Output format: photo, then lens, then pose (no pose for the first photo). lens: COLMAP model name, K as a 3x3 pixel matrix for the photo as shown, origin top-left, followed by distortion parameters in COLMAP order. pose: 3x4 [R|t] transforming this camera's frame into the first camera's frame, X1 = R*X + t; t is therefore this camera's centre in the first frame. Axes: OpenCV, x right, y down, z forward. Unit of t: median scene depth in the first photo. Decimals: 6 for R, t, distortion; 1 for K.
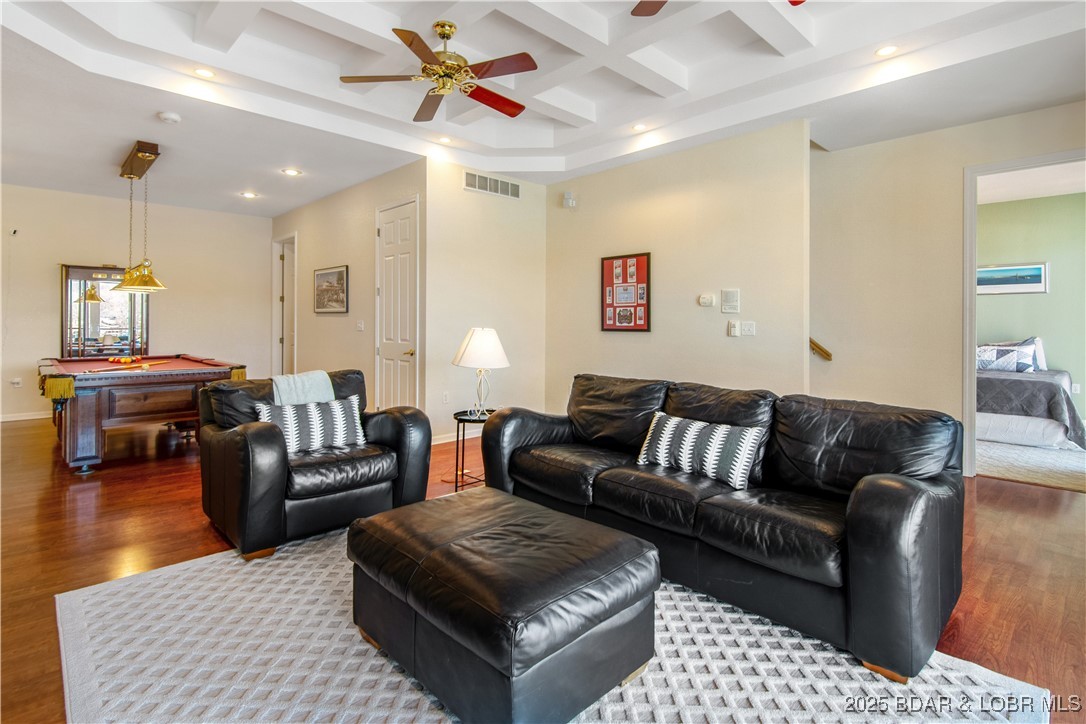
lens RADIAL K [[528.7, 0, 540.4], [0, 528.7, 324.5], [0, 0, 1]] dist [0.004818, -0.012868]
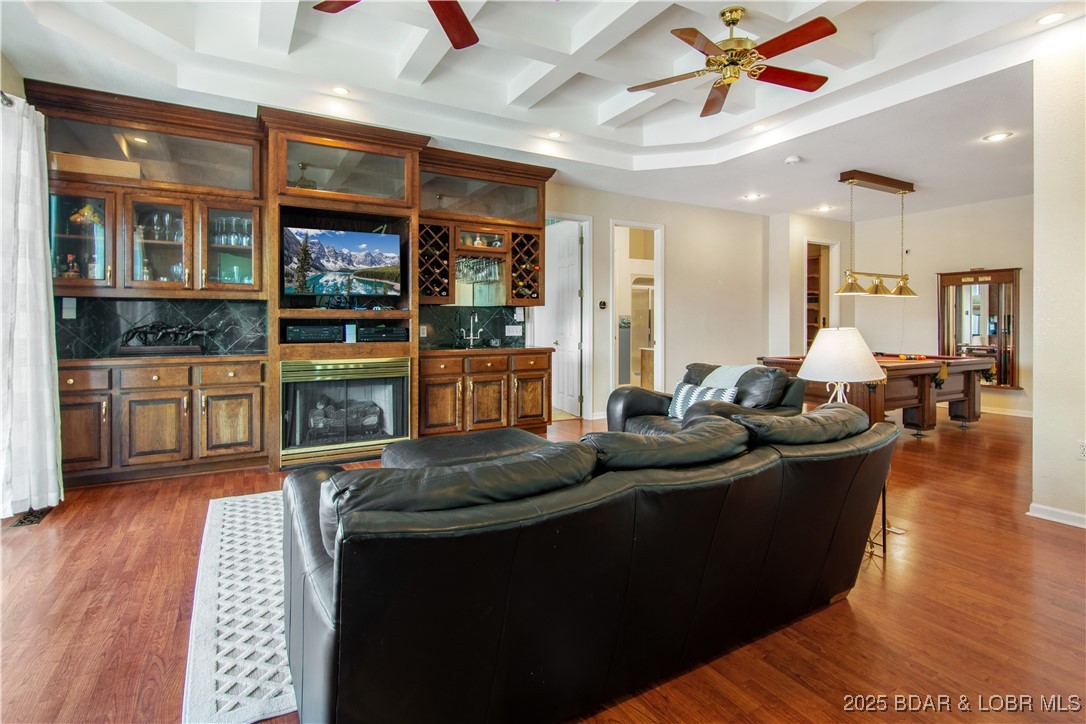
lens RADIAL K [[528.7, 0, 540.4], [0, 528.7, 324.5], [0, 0, 1]] dist [0.004818, -0.012868]
pose [[-0.248510, -0.000914, -0.968629, 0.536690], [-0.005534, 0.999985, 0.000476, 0.001773], [0.968613, 0.005479, -0.248512, 0.583551]]
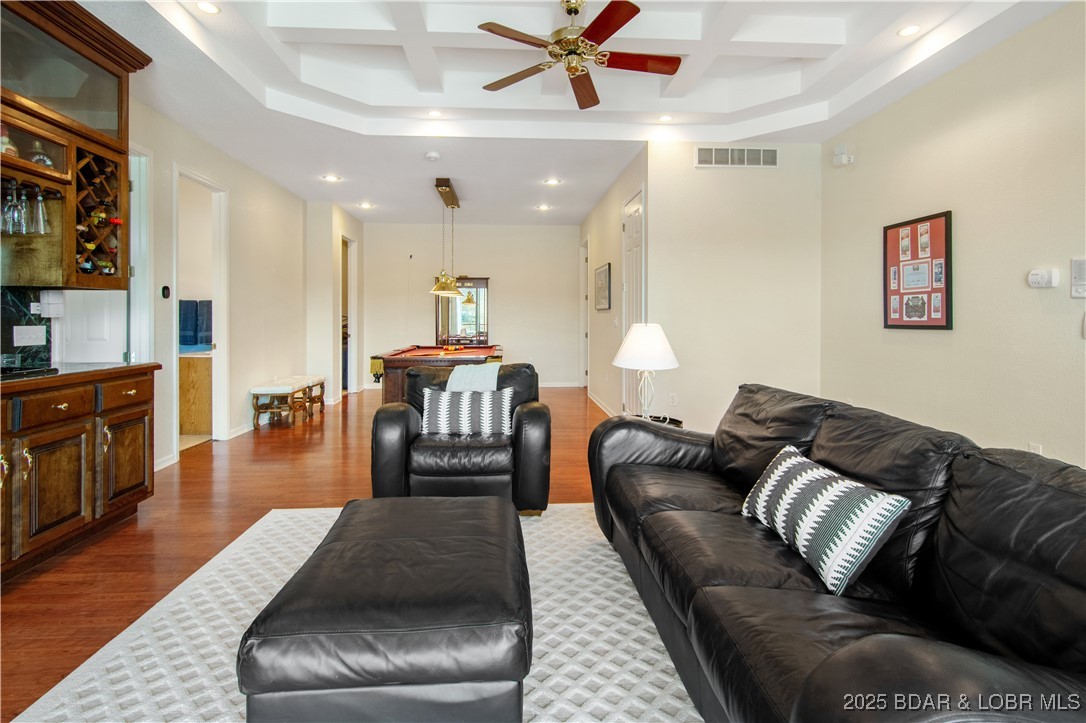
lens RADIAL K [[528.7, 0, 540.4], [0, 528.7, 324.0], [0, 0, 1]] dist [0.004818, -0.012868]
pose [[0.765517, 0.000636, -0.643415, 0.243507], [0.003099, 0.999984, 0.004676, 0.001996], [0.643408, -0.005574, 0.765503, 0.158364]]
